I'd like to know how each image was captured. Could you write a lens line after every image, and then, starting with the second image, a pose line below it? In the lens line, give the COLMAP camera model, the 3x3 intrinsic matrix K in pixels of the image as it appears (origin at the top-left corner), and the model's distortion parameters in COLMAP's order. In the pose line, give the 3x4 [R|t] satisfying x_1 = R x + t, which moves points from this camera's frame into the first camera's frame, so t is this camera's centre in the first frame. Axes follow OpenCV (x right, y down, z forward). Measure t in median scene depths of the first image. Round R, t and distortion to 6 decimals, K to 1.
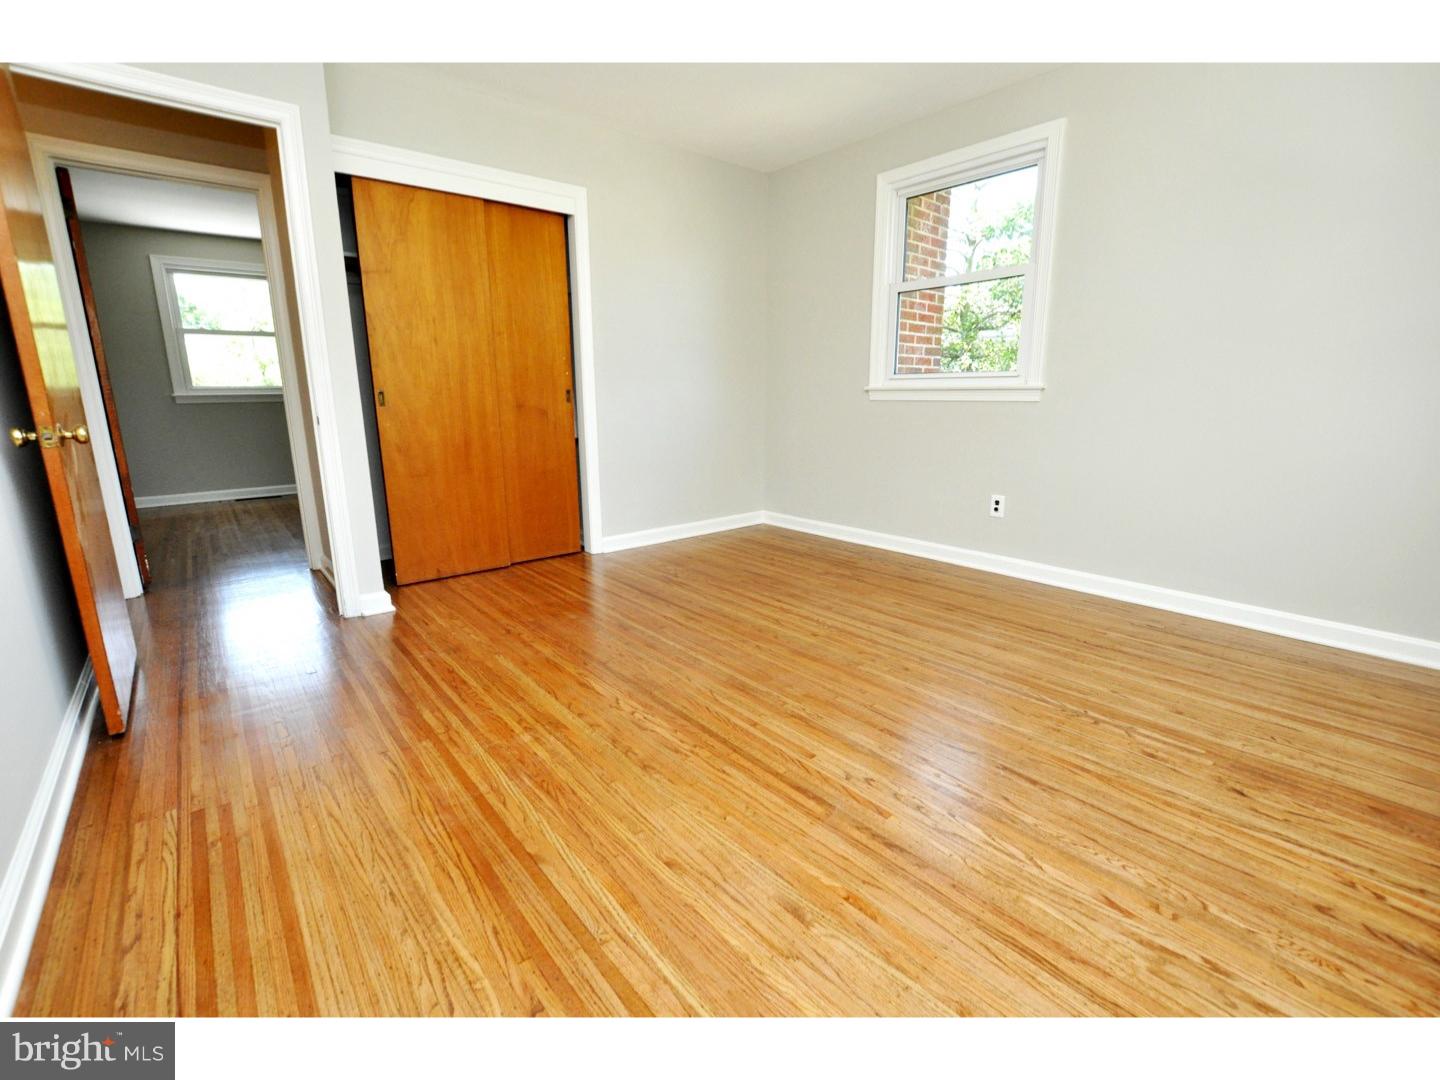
lens RADIAL K [[640.6, 0, 725.1], [0, 640.6, 536.2], [0, 0, 1]] dist [-0.024494, 0.001410]
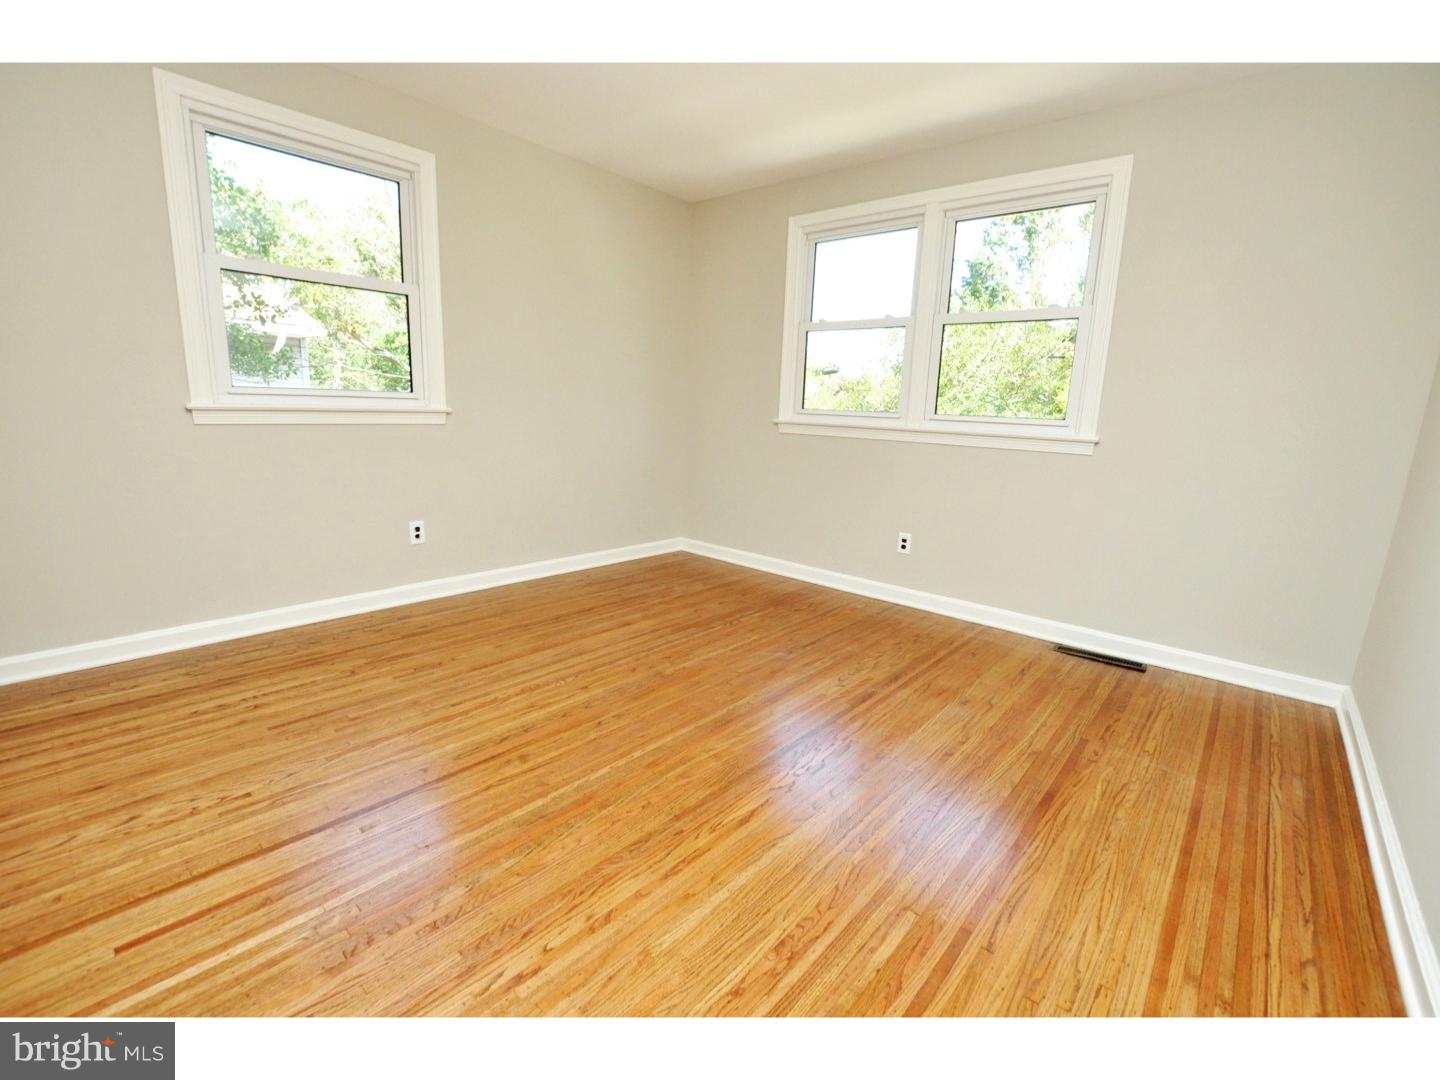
lens RADIAL K [[640.6, 0, 725.1], [0, 640.6, 536.2], [0, 0, 1]] dist [-0.024494, 0.001410]
pose [[-0.163961, -0.195081, 0.966985, -0.814732], [0.173015, 0.959369, 0.222881, -0.248710], [-0.971176, 0.203847, -0.123547, 0.951139]]
